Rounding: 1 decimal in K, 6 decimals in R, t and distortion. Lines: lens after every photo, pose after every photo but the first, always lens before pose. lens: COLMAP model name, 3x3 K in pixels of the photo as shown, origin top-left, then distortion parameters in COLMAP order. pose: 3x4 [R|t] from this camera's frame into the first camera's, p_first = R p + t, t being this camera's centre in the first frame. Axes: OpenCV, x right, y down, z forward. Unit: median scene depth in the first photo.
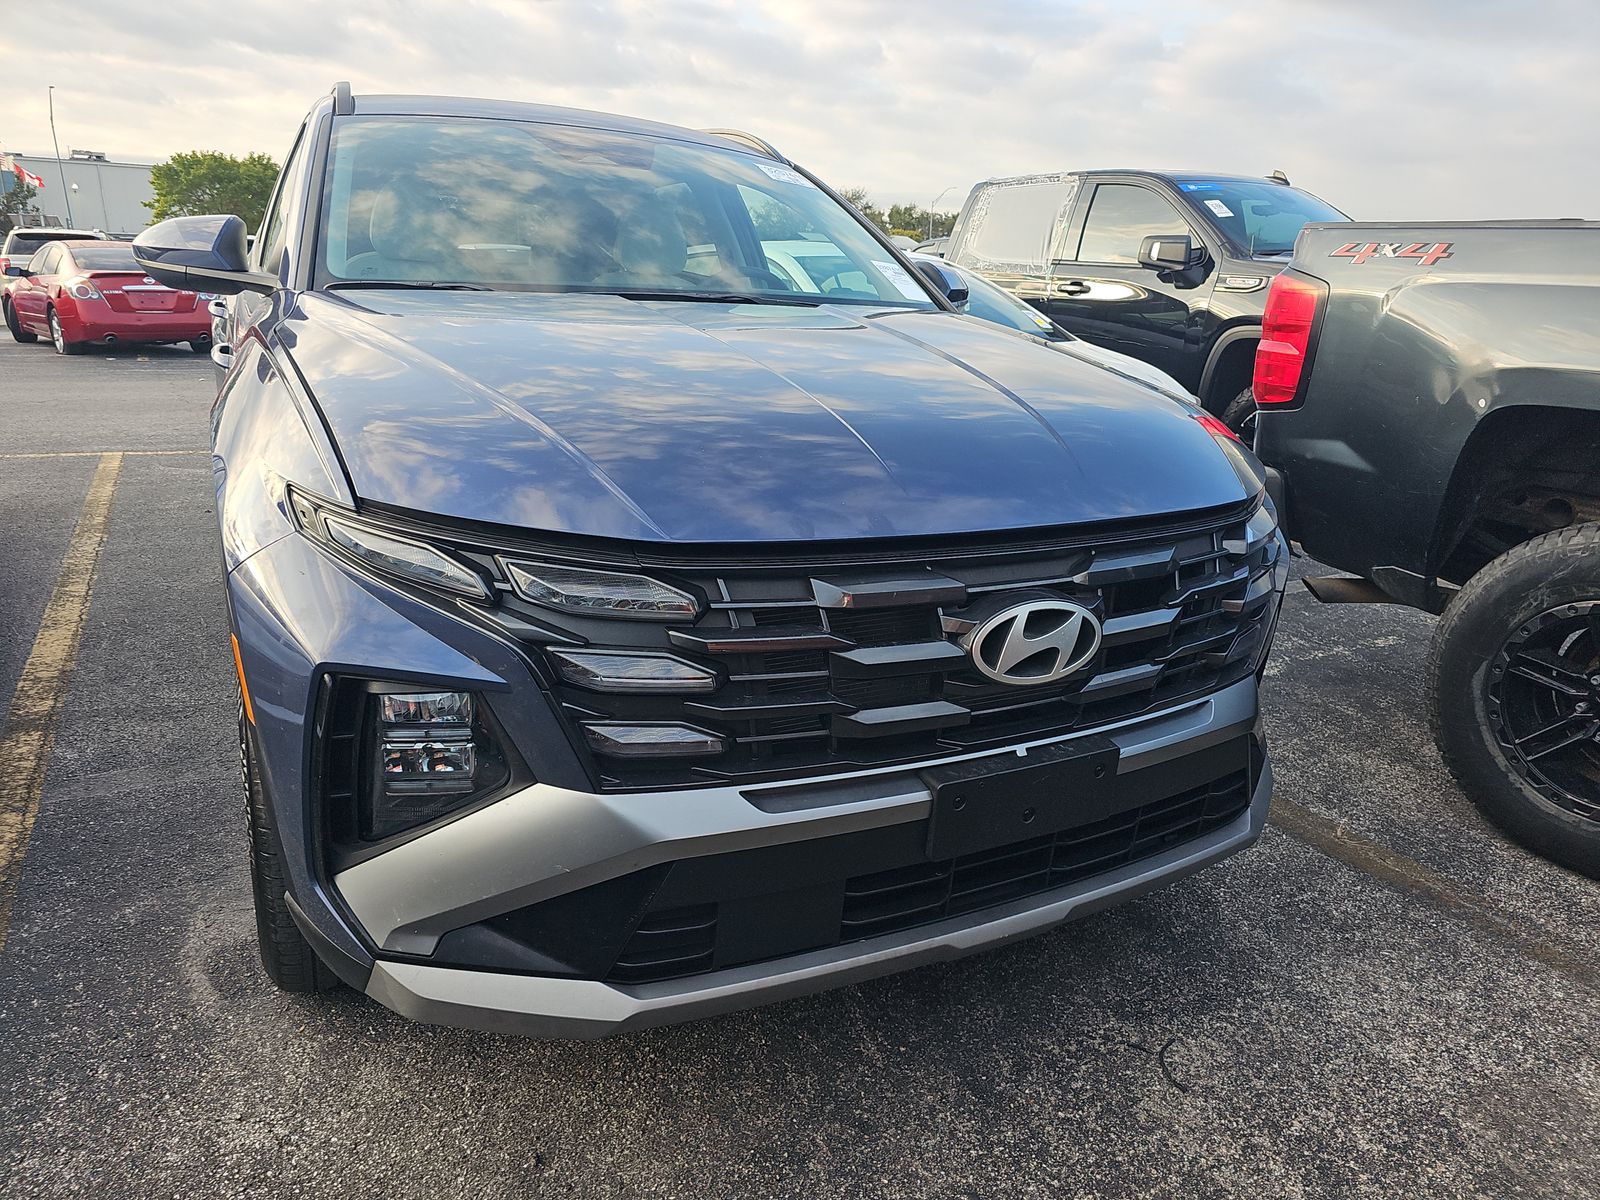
lens RADIAL K [[1055.6, 0, 790.8], [0, 1055.6, 592.2], [0, 0, 1]] dist [0.040986, -0.031401]
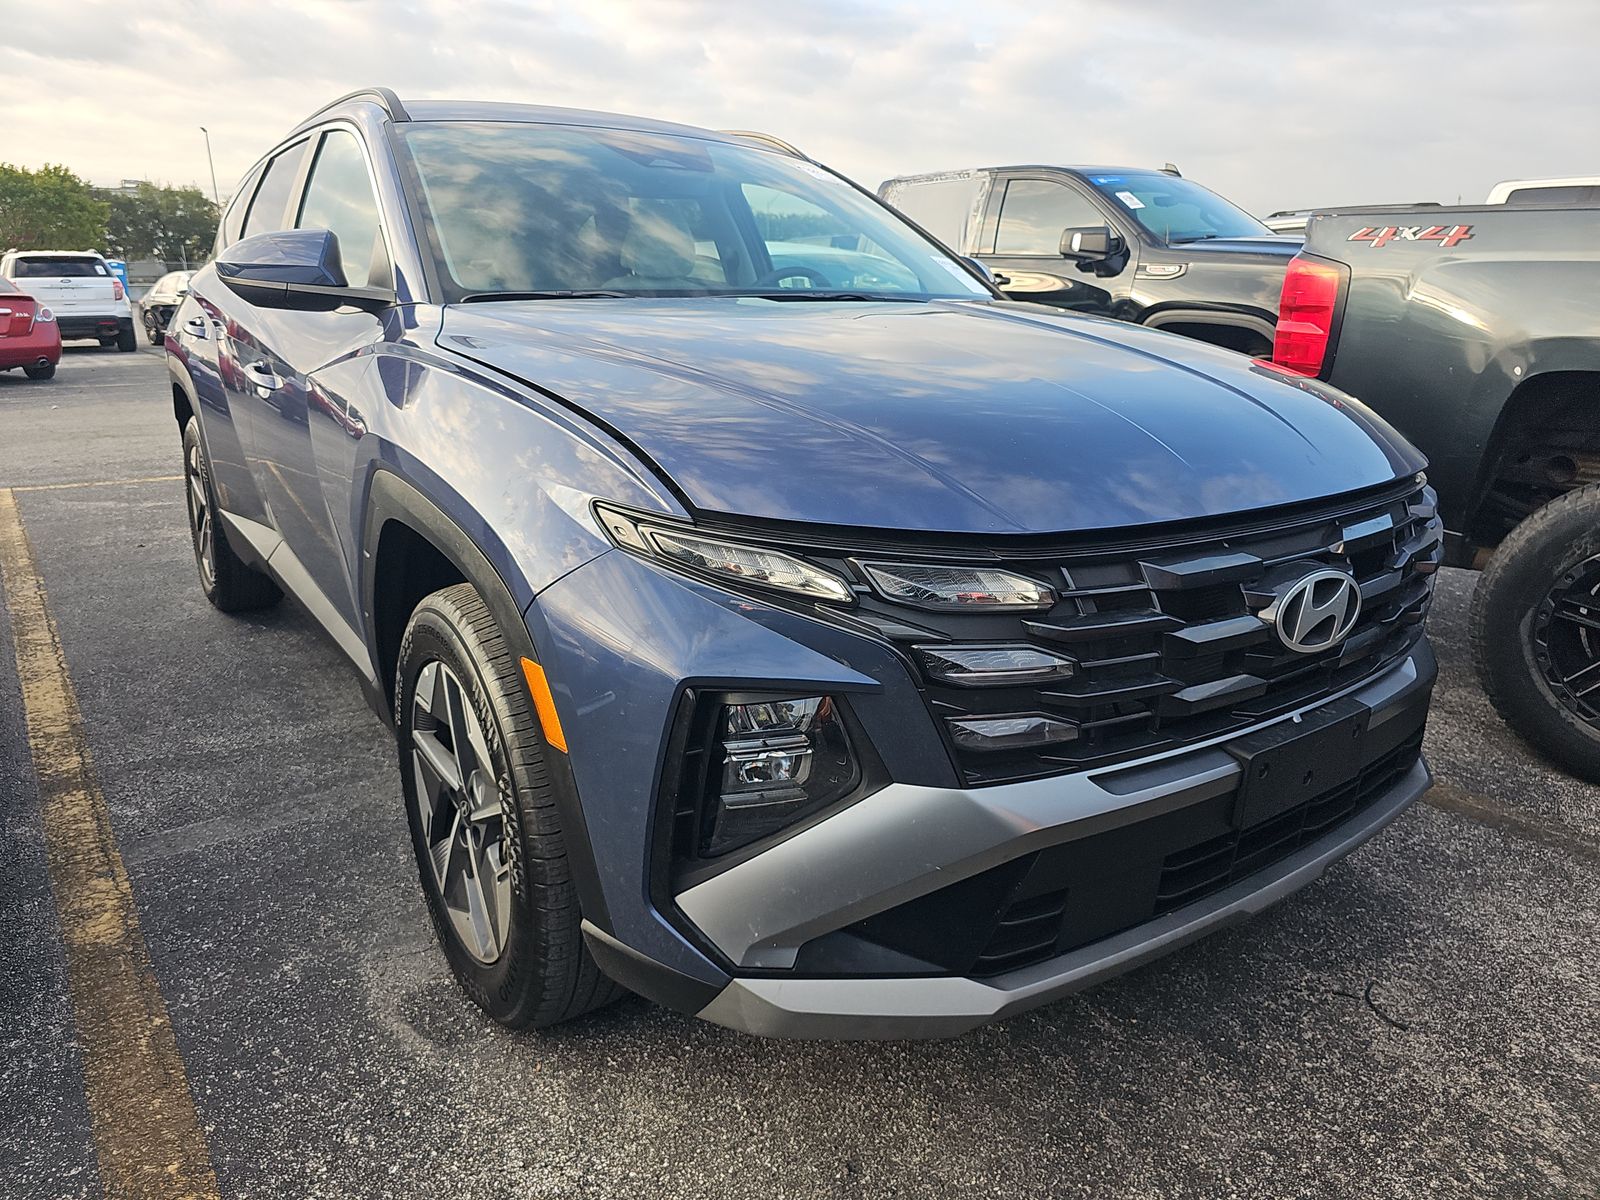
lens RADIAL K [[1062.7, 0, 773.4], [0, 1062.7, 578.0], [0, 0, 1]] dist [0.034656, -0.027292]
pose [[0.991018, -0.063492, 0.117696, -0.337815], [0.065083, 0.997832, -0.009722, -0.007790], [-0.116824, 0.017295, 0.993002, 0.010729]]
